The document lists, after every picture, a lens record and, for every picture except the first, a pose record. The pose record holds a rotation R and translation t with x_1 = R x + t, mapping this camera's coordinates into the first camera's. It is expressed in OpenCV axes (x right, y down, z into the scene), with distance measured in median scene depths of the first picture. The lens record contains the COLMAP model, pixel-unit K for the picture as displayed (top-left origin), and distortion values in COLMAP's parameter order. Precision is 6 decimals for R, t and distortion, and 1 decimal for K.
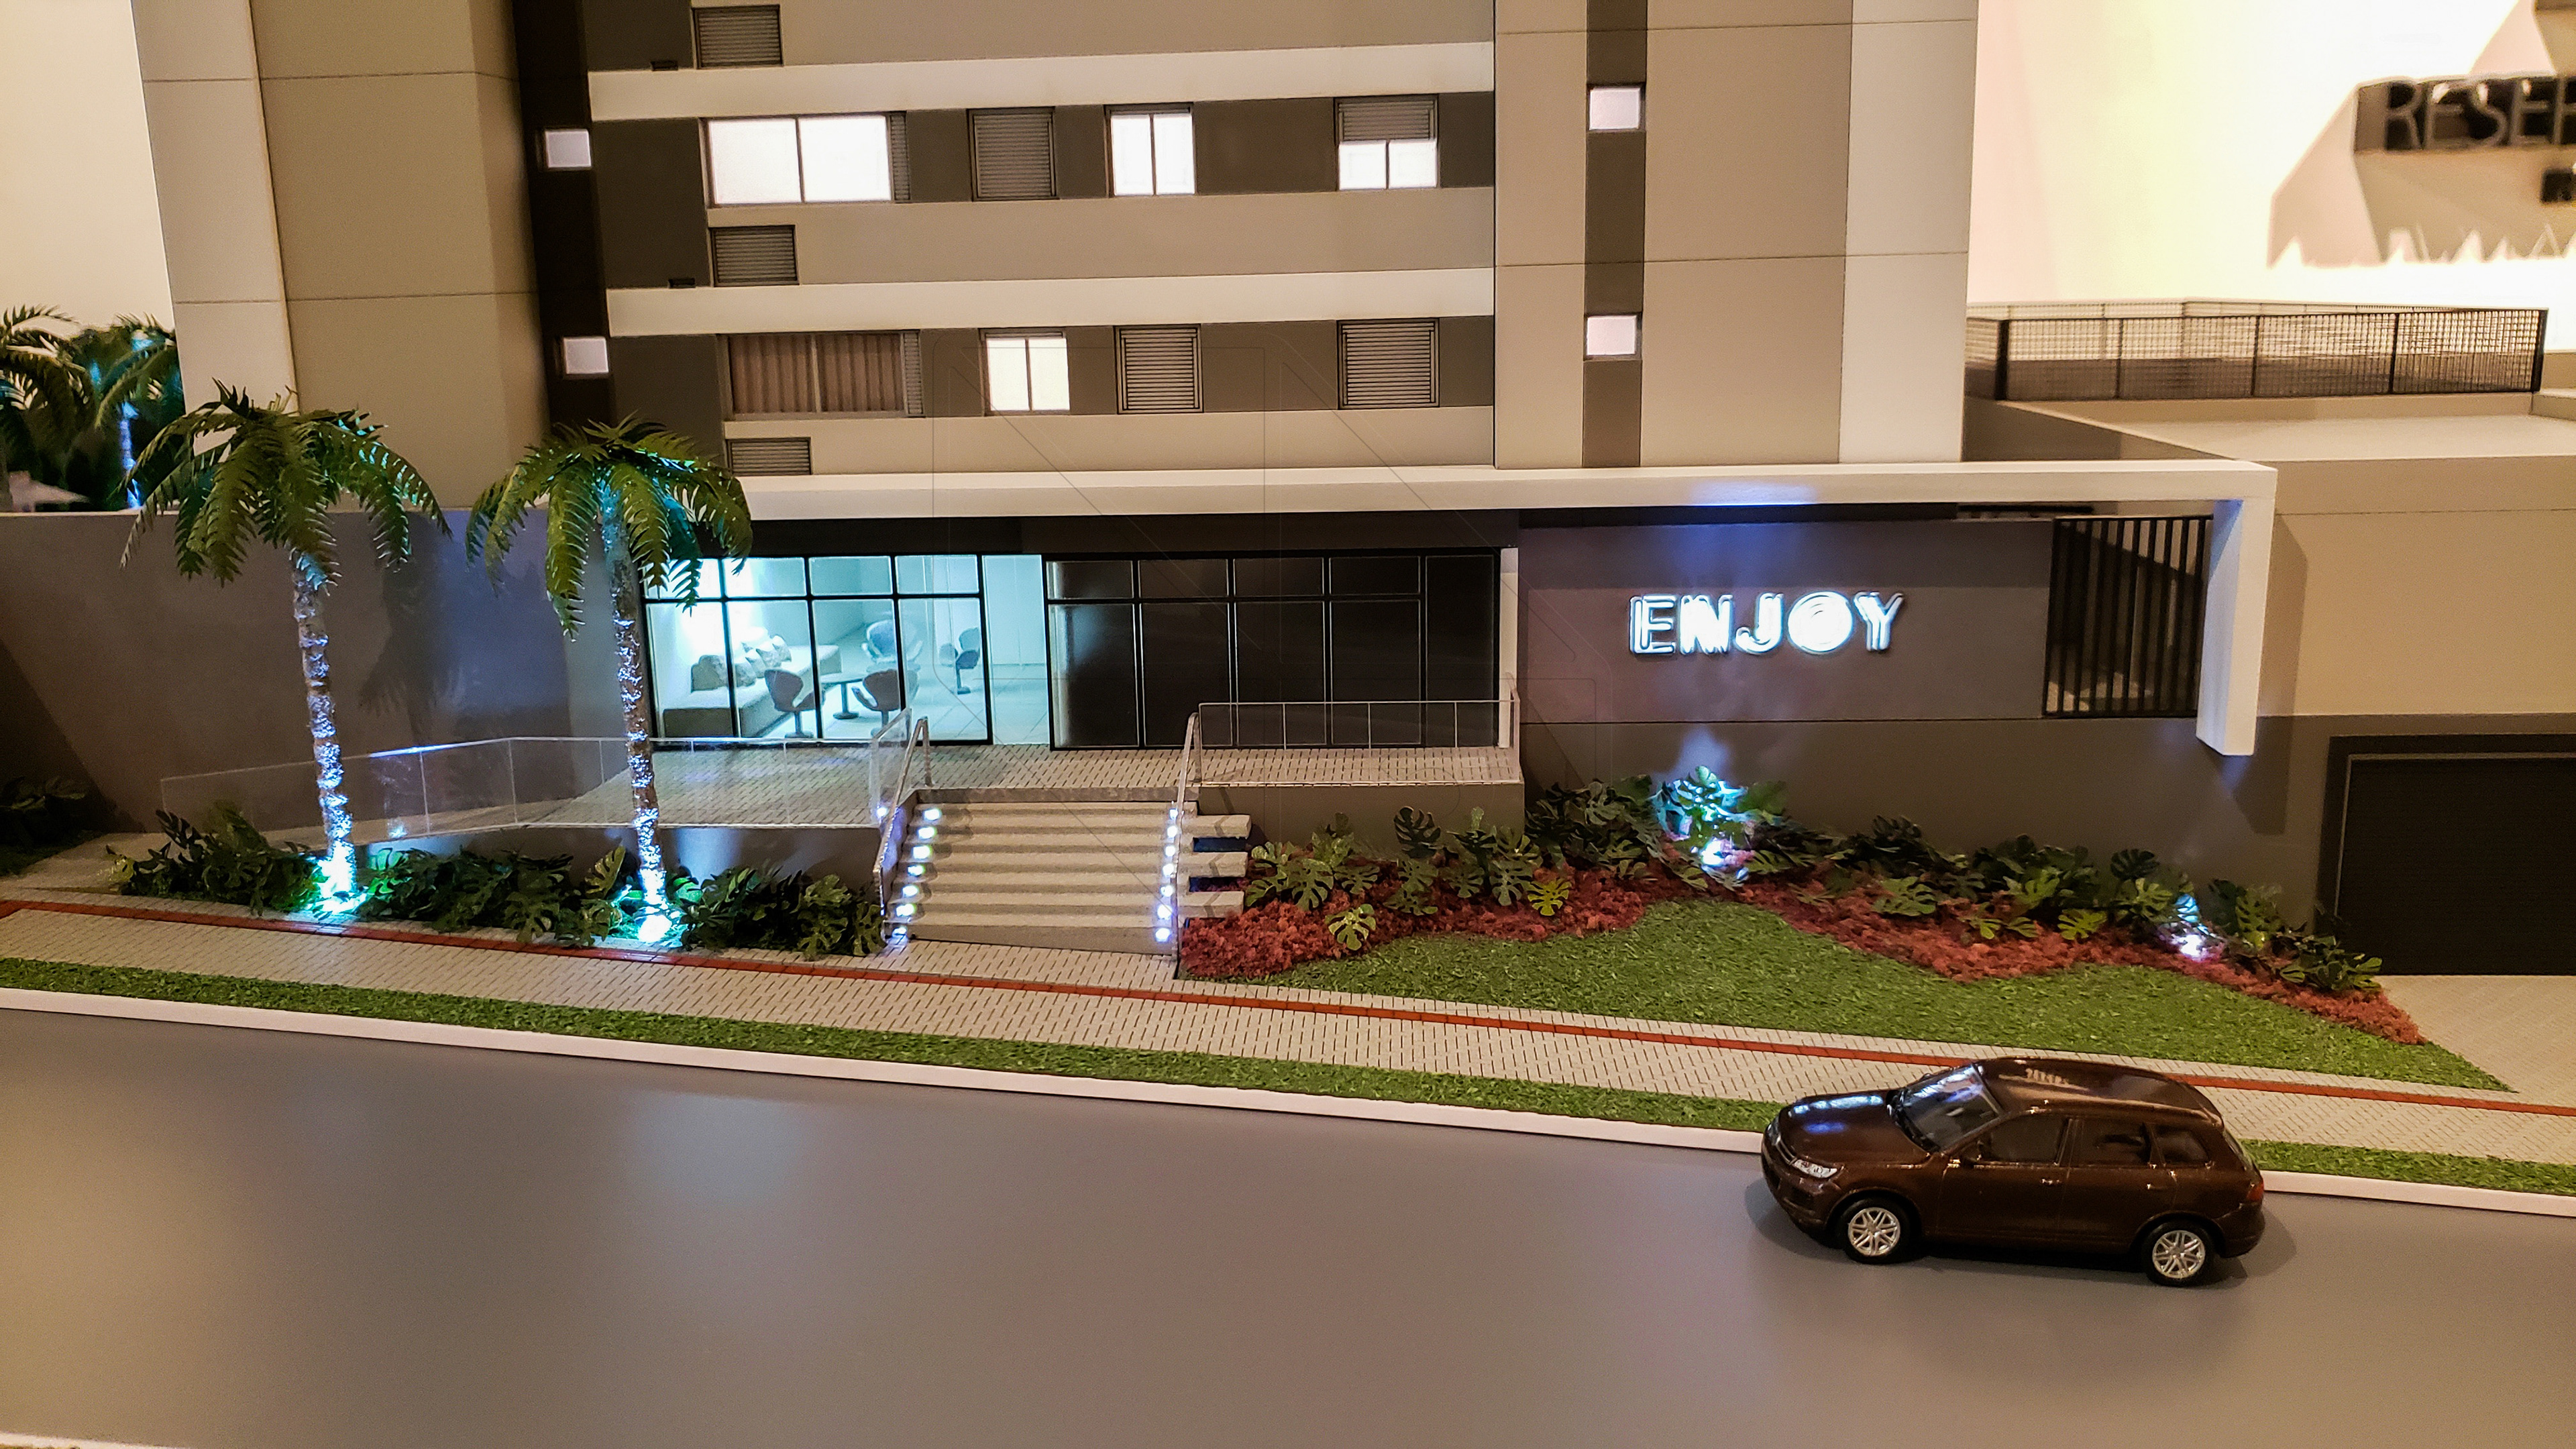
lens RADIAL K [[2046.4, 0, 1281.7], [0, 2046.4, 663.4], [0, 0, 1]] dist [0.036118, -0.000527]
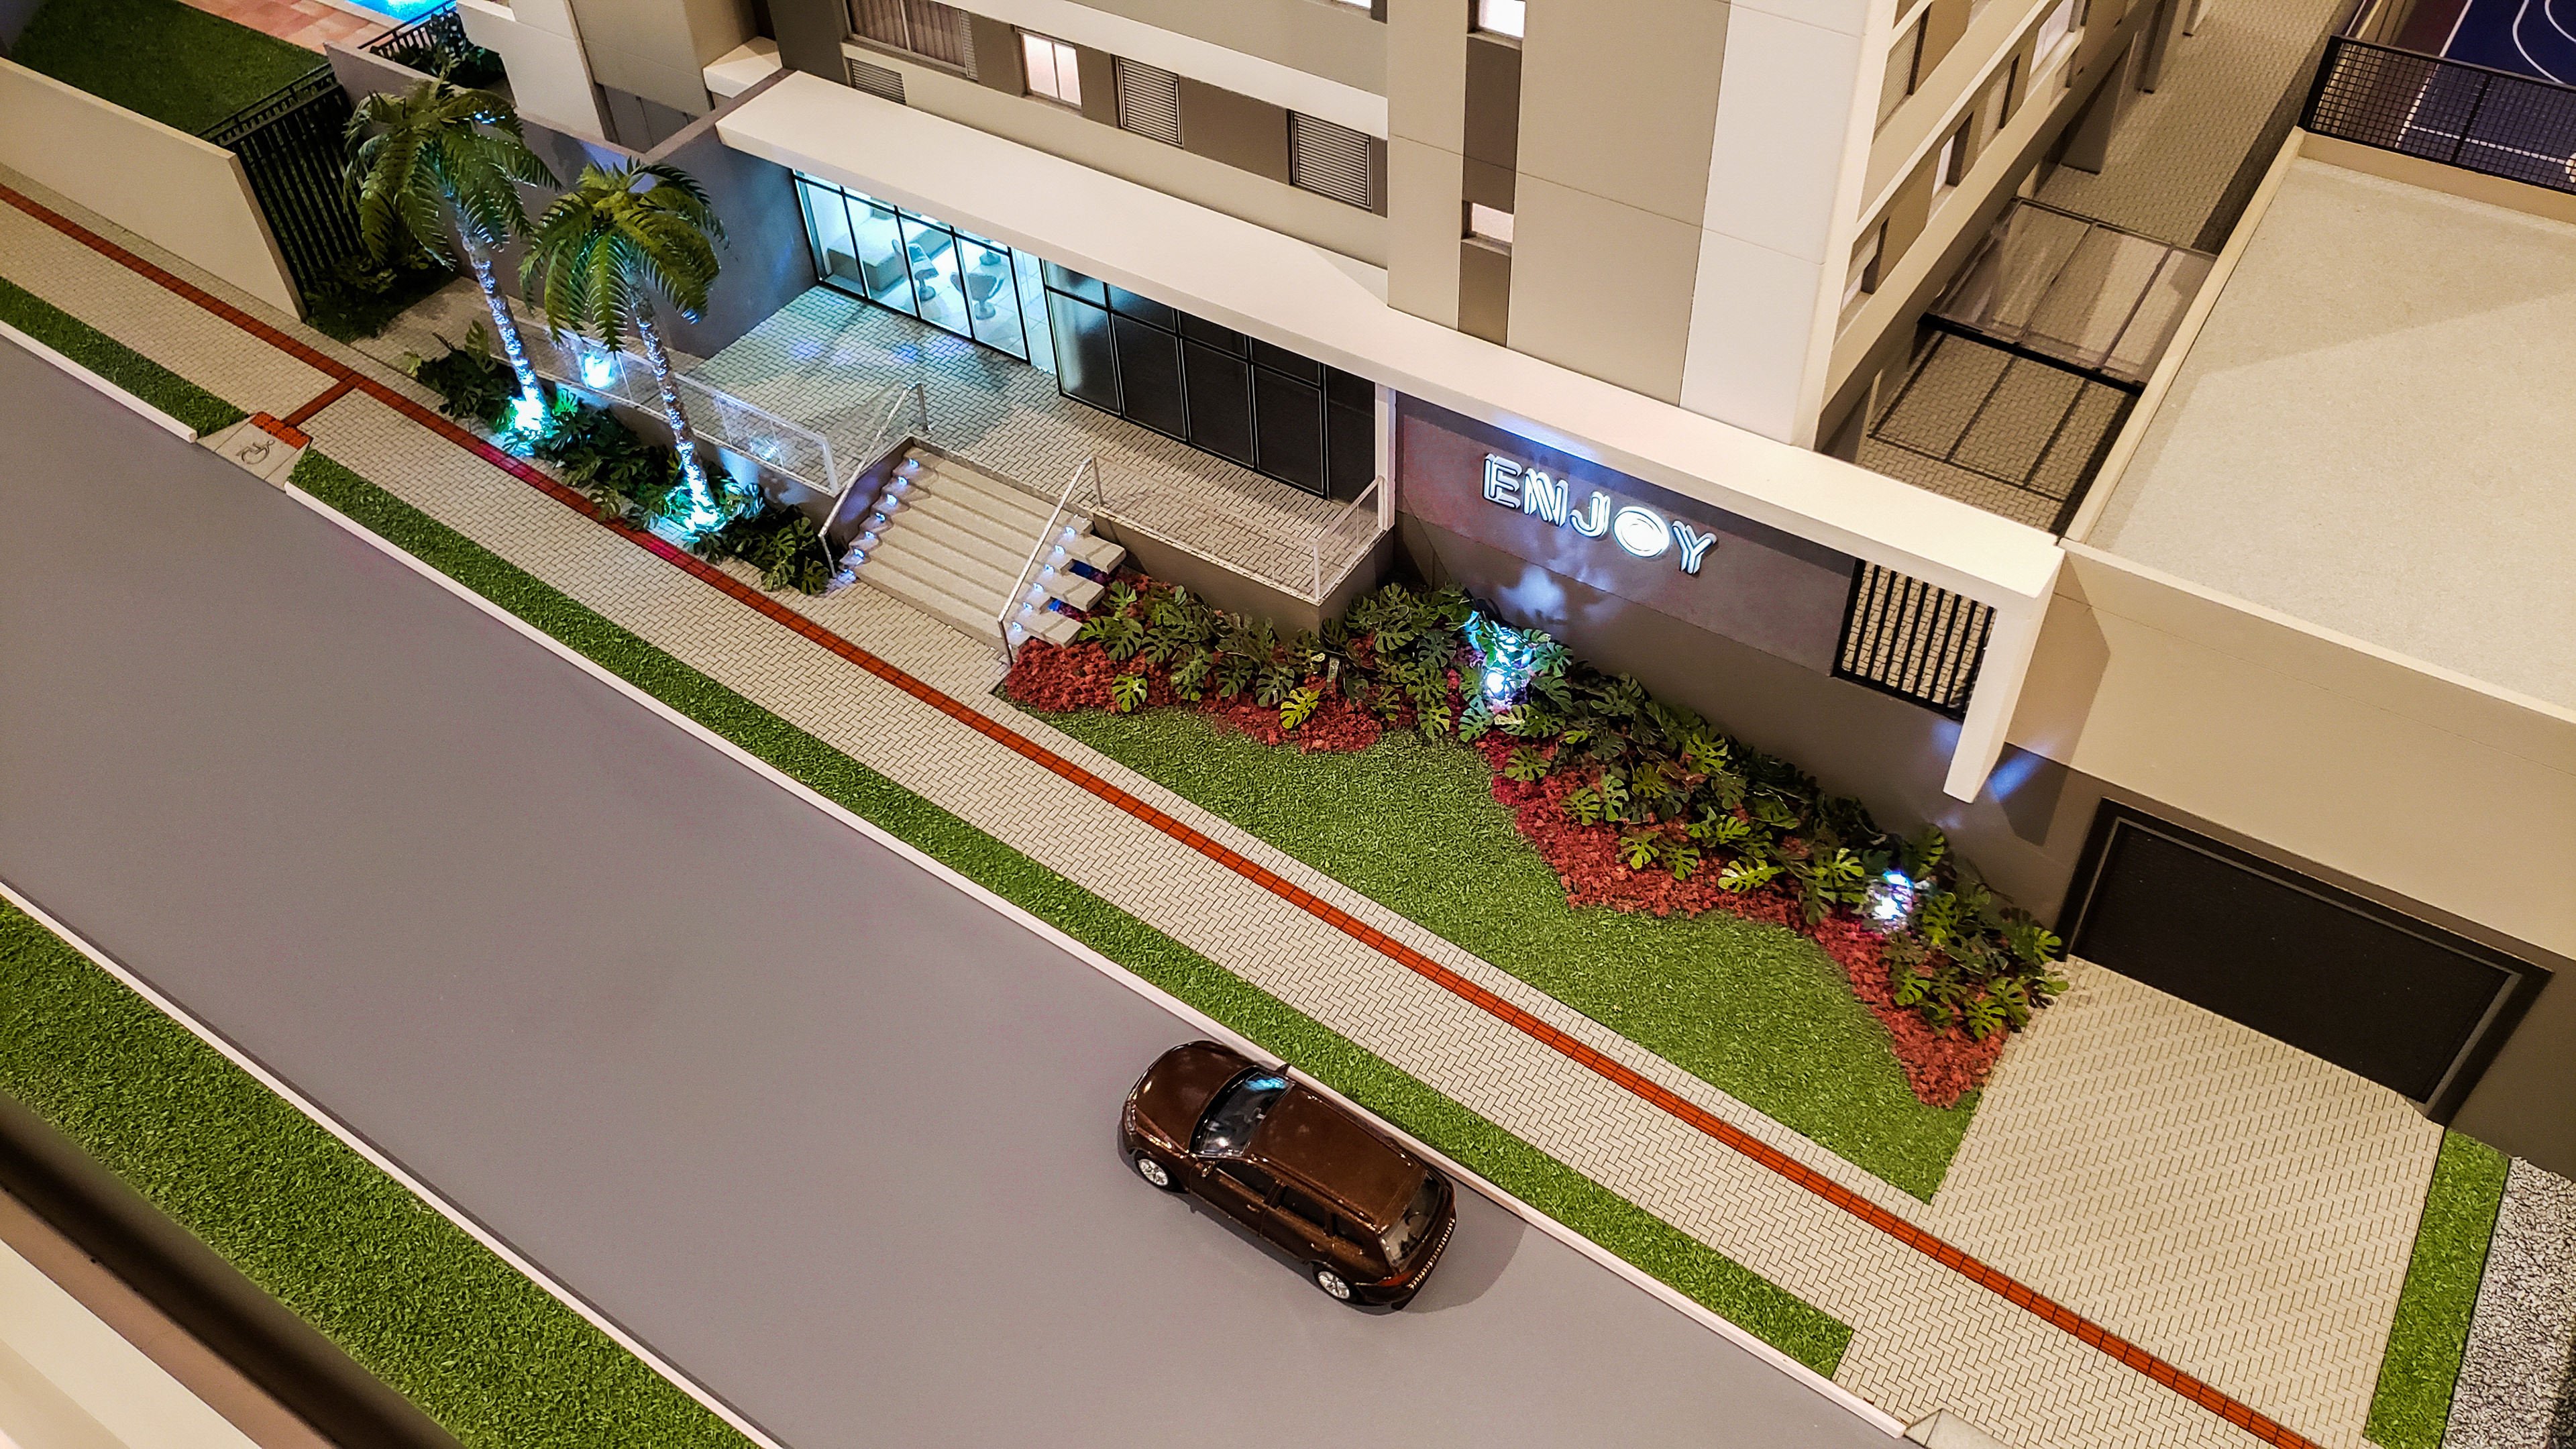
lens RADIAL K [[2070.7, 0, 1288.0], [0, 2070.7, 724.5], [0, 0, 1]] dist [0.005659, -0.000913]
pose [[0.865919, 0.352167, -0.355193, 0.555789], [-0.079064, 0.797569, 0.598024, -0.598732], [0.493895, -0.489758, 0.718474, 0.128702]]
